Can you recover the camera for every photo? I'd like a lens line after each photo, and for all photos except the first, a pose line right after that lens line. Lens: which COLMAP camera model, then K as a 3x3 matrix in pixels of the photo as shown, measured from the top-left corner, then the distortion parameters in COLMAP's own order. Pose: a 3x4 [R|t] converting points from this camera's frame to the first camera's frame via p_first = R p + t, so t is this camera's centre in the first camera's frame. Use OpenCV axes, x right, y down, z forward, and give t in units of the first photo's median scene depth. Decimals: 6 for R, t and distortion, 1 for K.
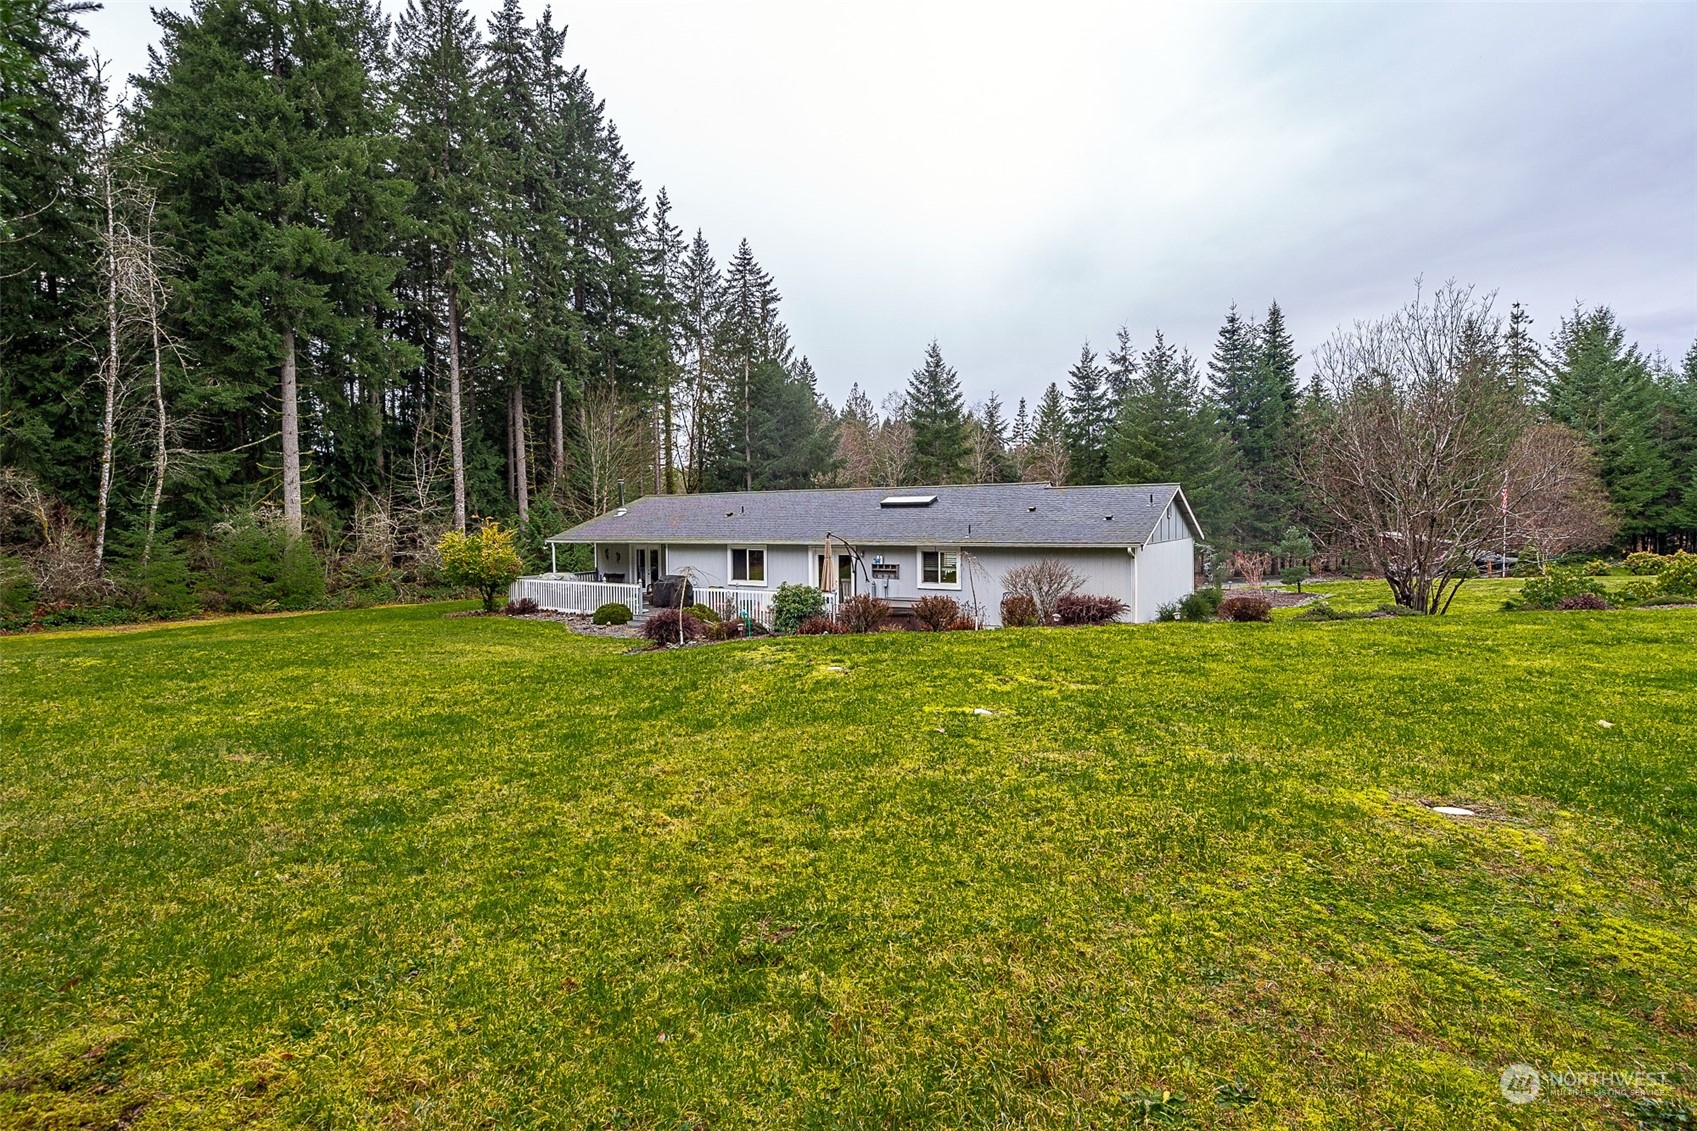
lens RADIAL K [[777.0, 0, 840.7], [0, 777.0, 530.7], [0, 0, 1]] dist [-0.003049, -0.000141]
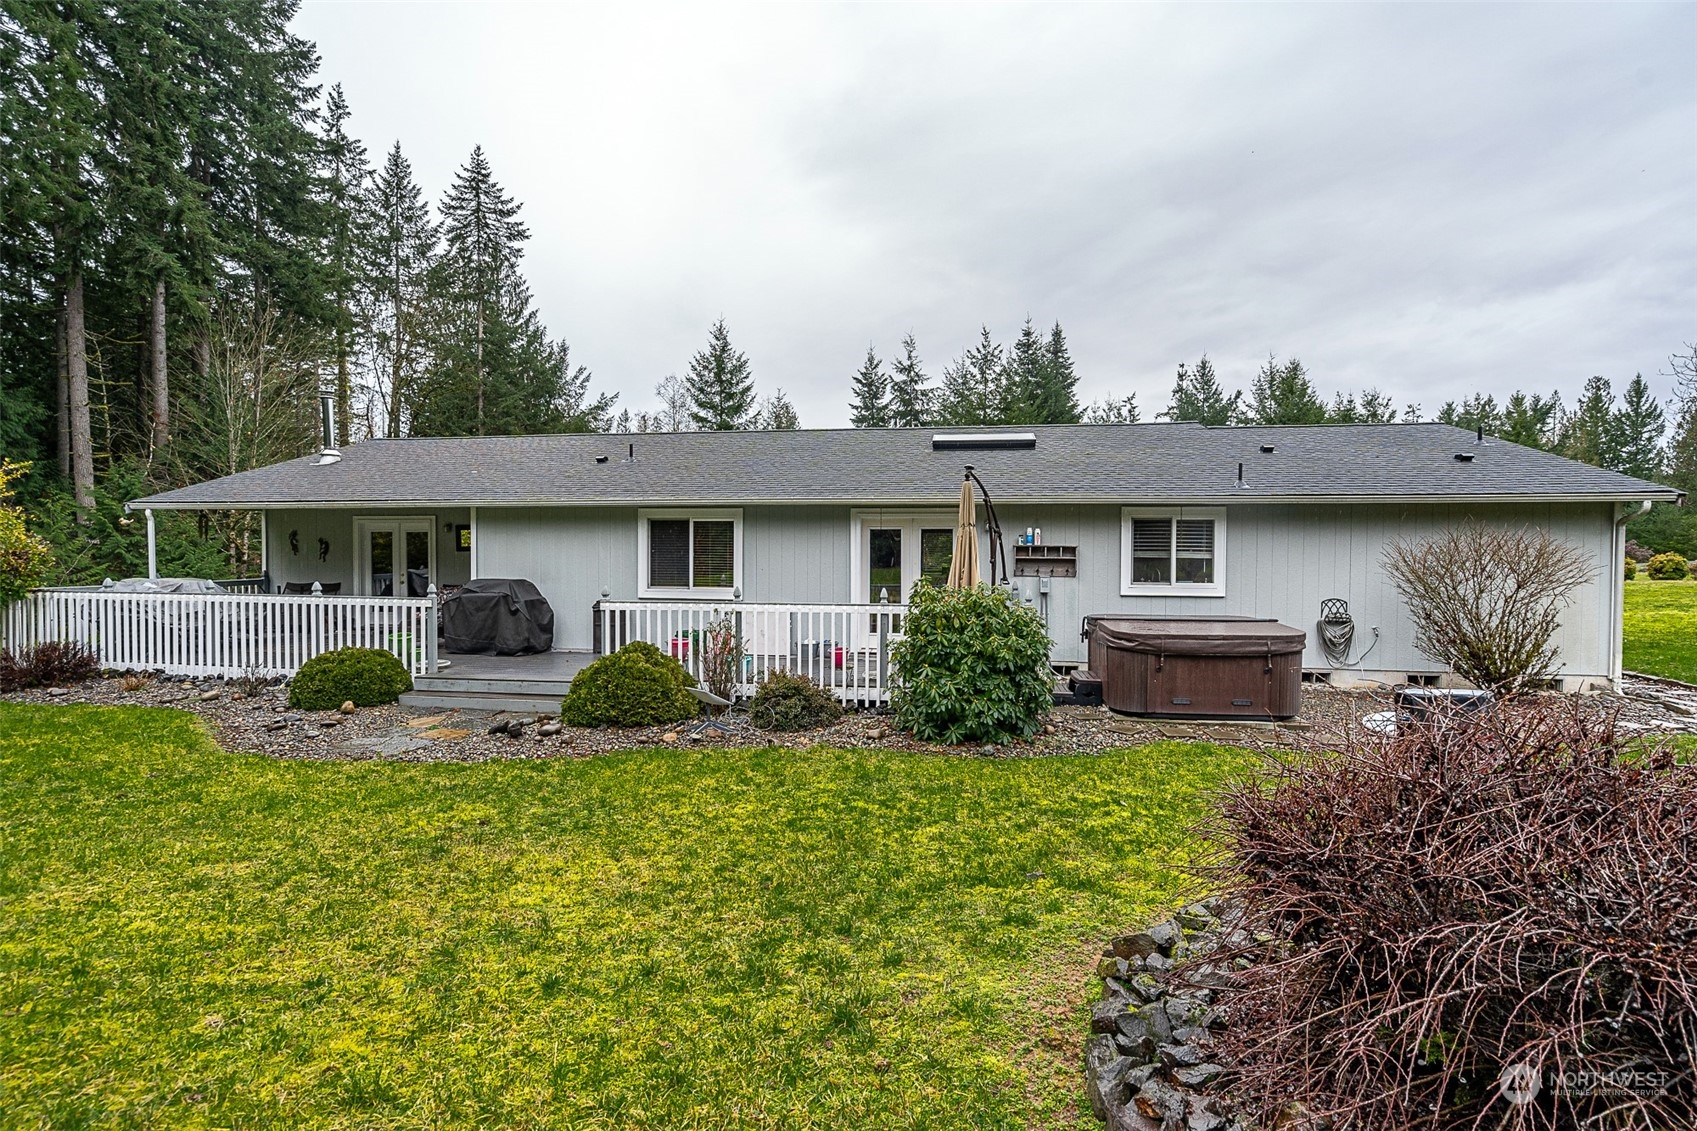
lens RADIAL K [[761.7, 0, 849.4], [0, 761.7, 559.3], [0, 0, 1]] dist [0.000379, 0.000240]
pose [[0.924816, 0.007615, 0.380339, -0.070651], [-0.008801, 0.999960, 0.001381, 0.015923], [-0.380313, -0.004624, 0.924846, 0.189633]]
